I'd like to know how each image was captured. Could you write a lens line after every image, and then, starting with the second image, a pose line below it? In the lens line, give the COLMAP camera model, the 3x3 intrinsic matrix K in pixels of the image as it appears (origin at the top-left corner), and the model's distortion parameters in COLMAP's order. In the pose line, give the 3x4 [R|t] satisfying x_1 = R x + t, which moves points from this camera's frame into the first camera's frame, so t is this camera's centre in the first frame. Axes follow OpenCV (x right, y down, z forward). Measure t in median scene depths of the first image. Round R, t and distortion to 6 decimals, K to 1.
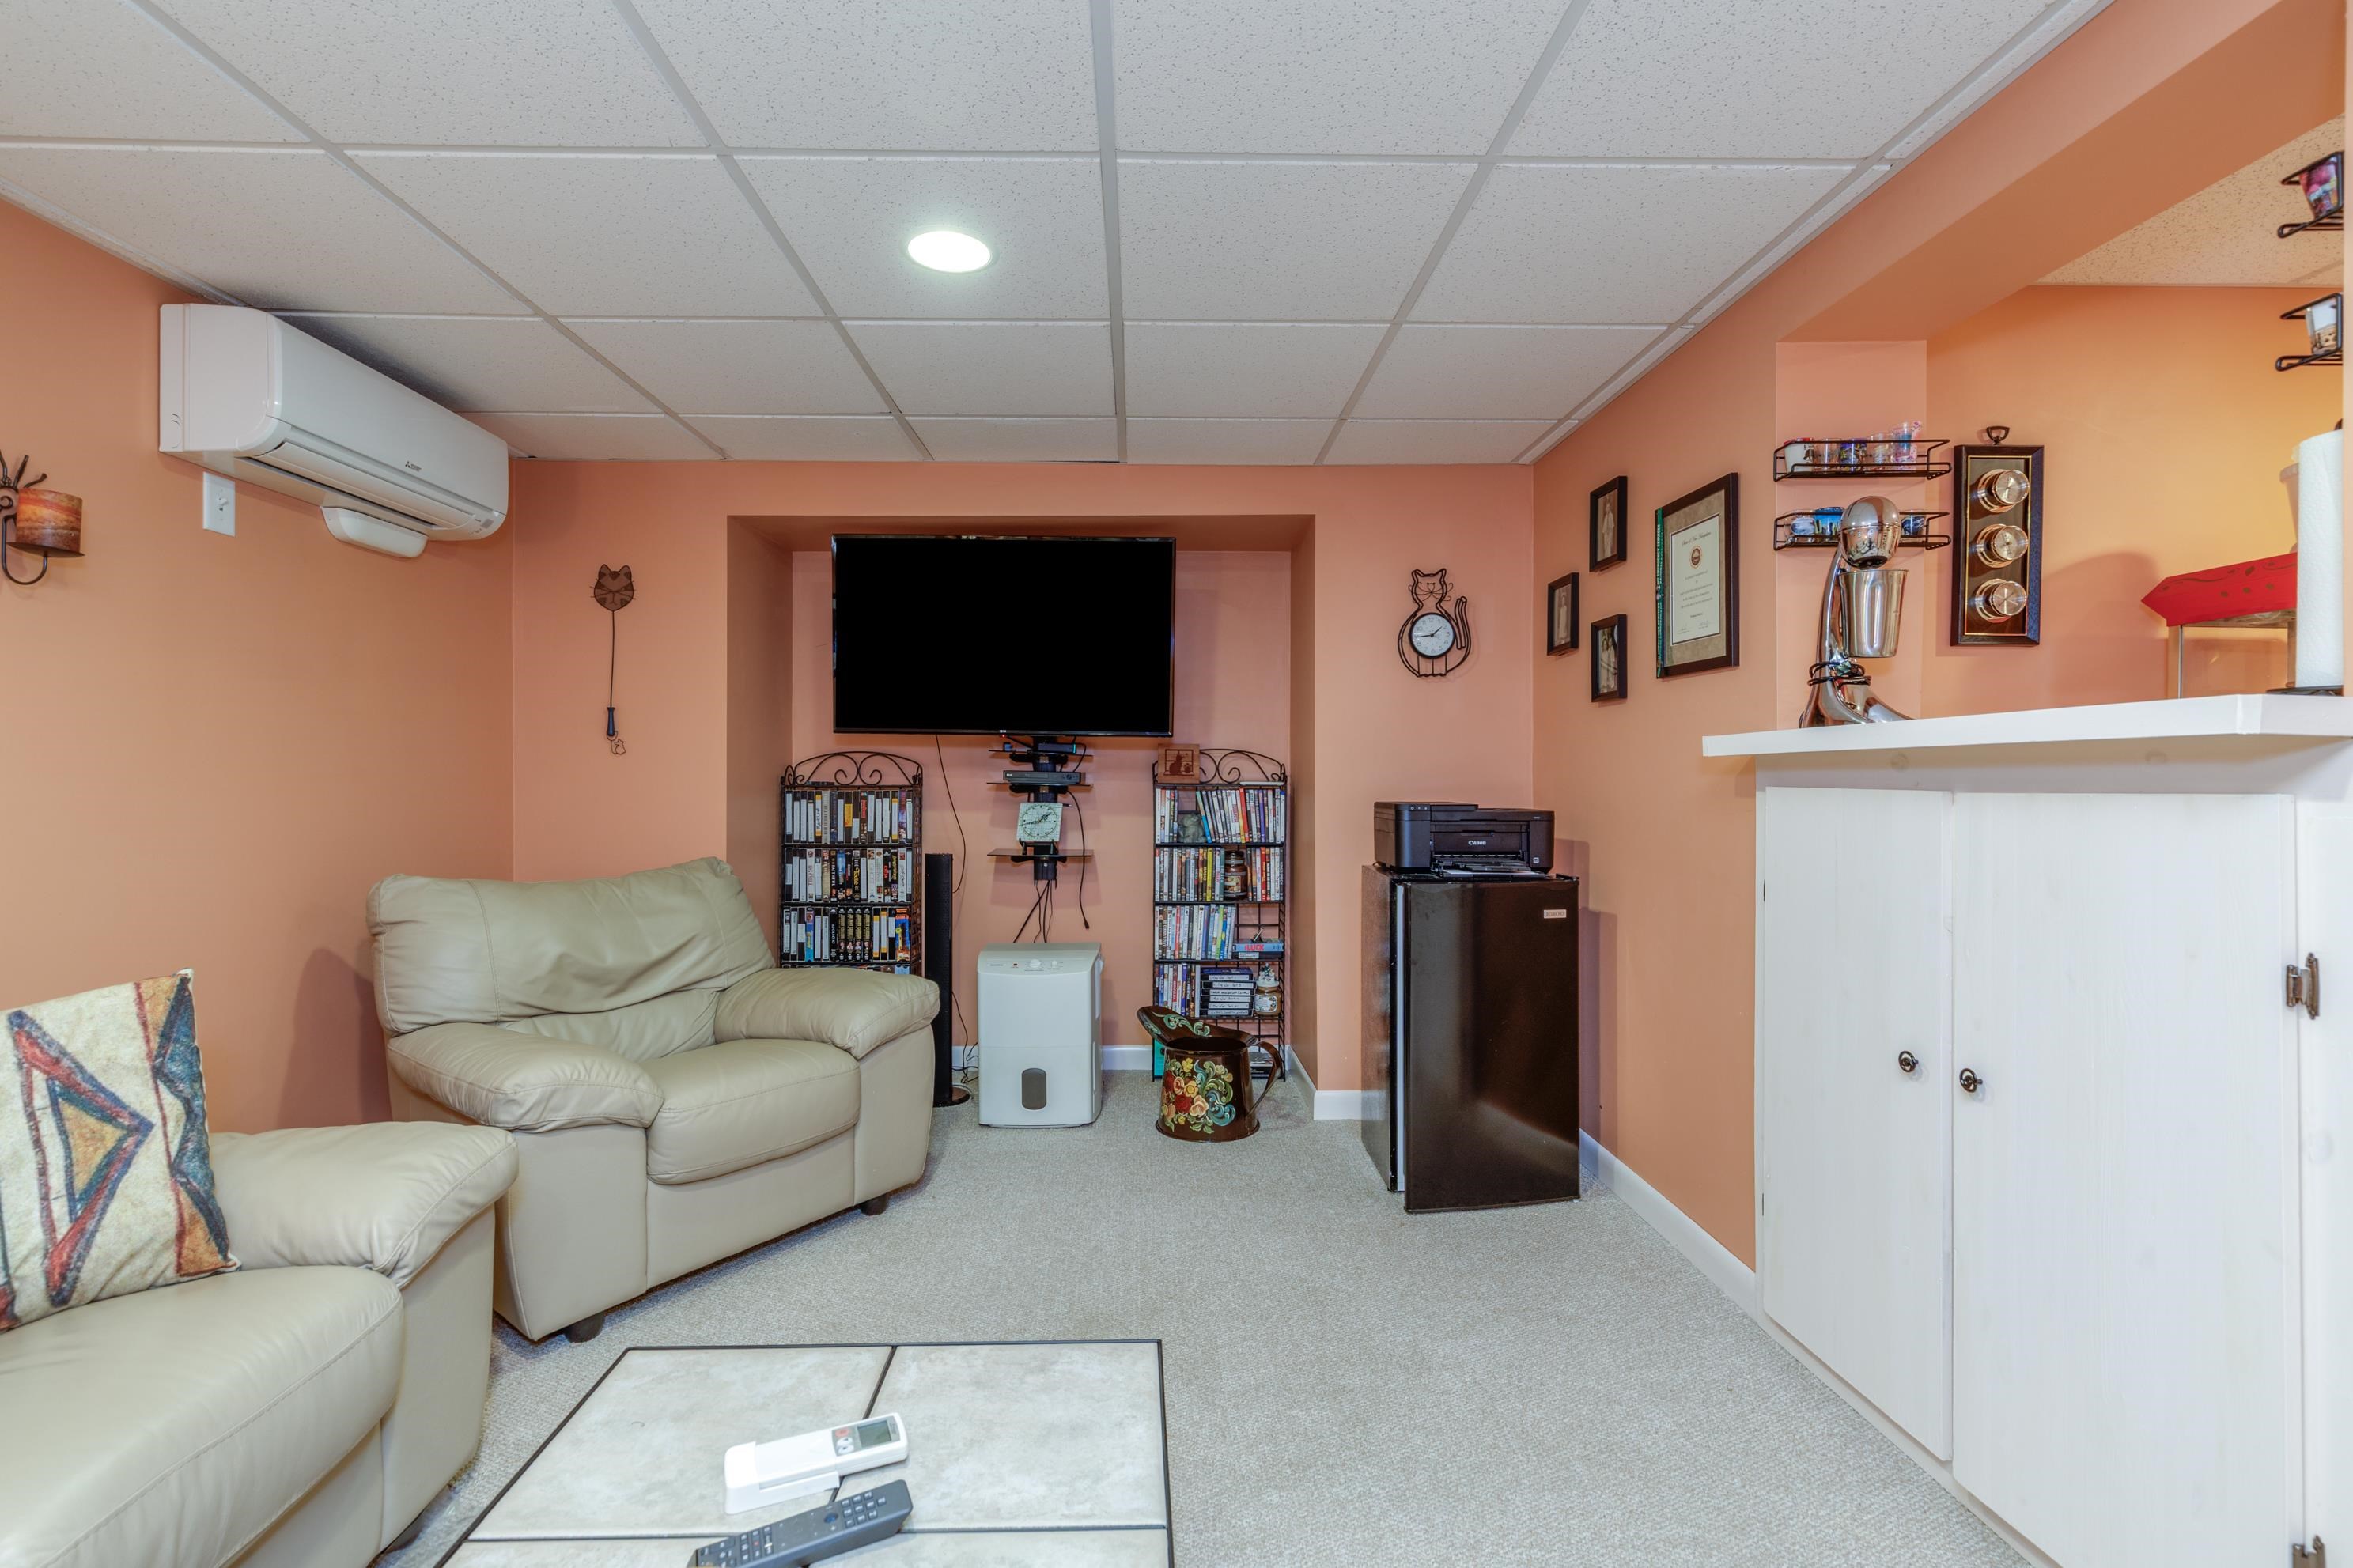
lens RADIAL K [[1067.0, 0, 1165.1], [0, 1067.0, 771.8], [0, 0, 1]] dist [0.008235, -0.002498]
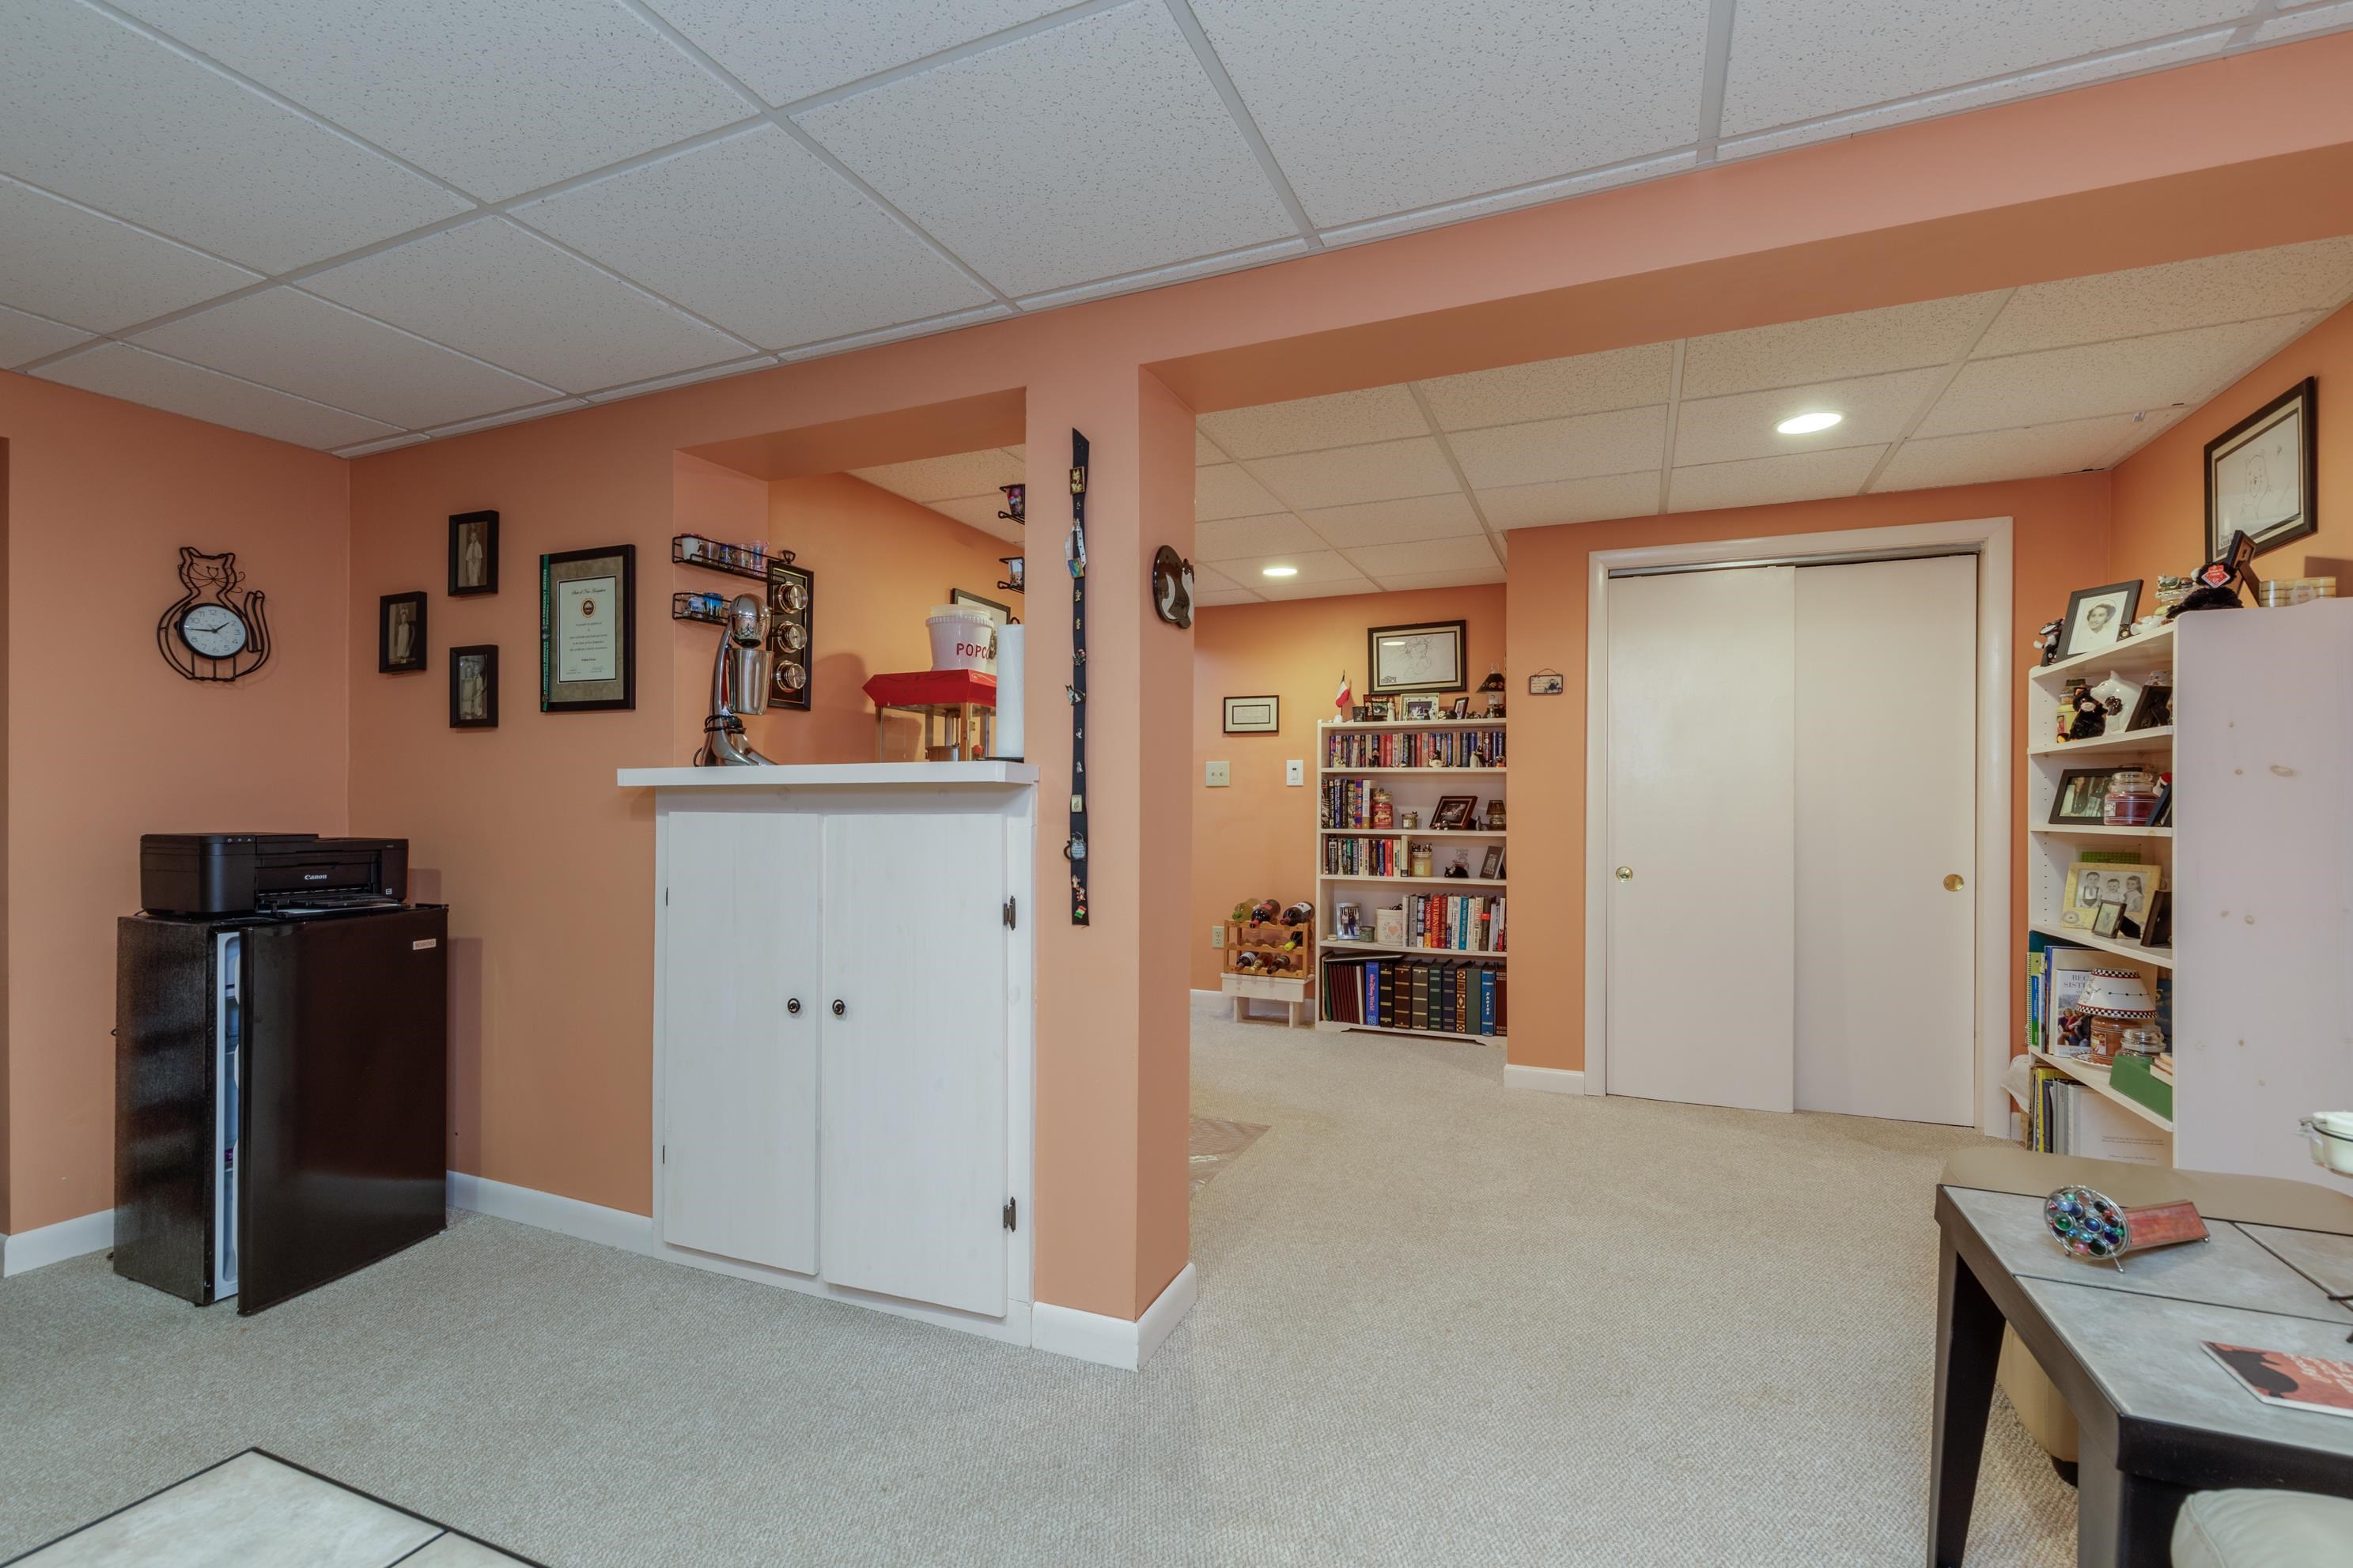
lens RADIAL K [[1067.0, 0, 1181.2], [0, 1067.0, 798.8], [0, 0, 1]] dist [0.008235, -0.002498]
pose [[0.406683, 0.004880, 0.913556, -0.280778], [-0.006203, 0.999977, -0.002580, -0.001138], [-0.913548, -0.004618, 0.406704, -0.027836]]
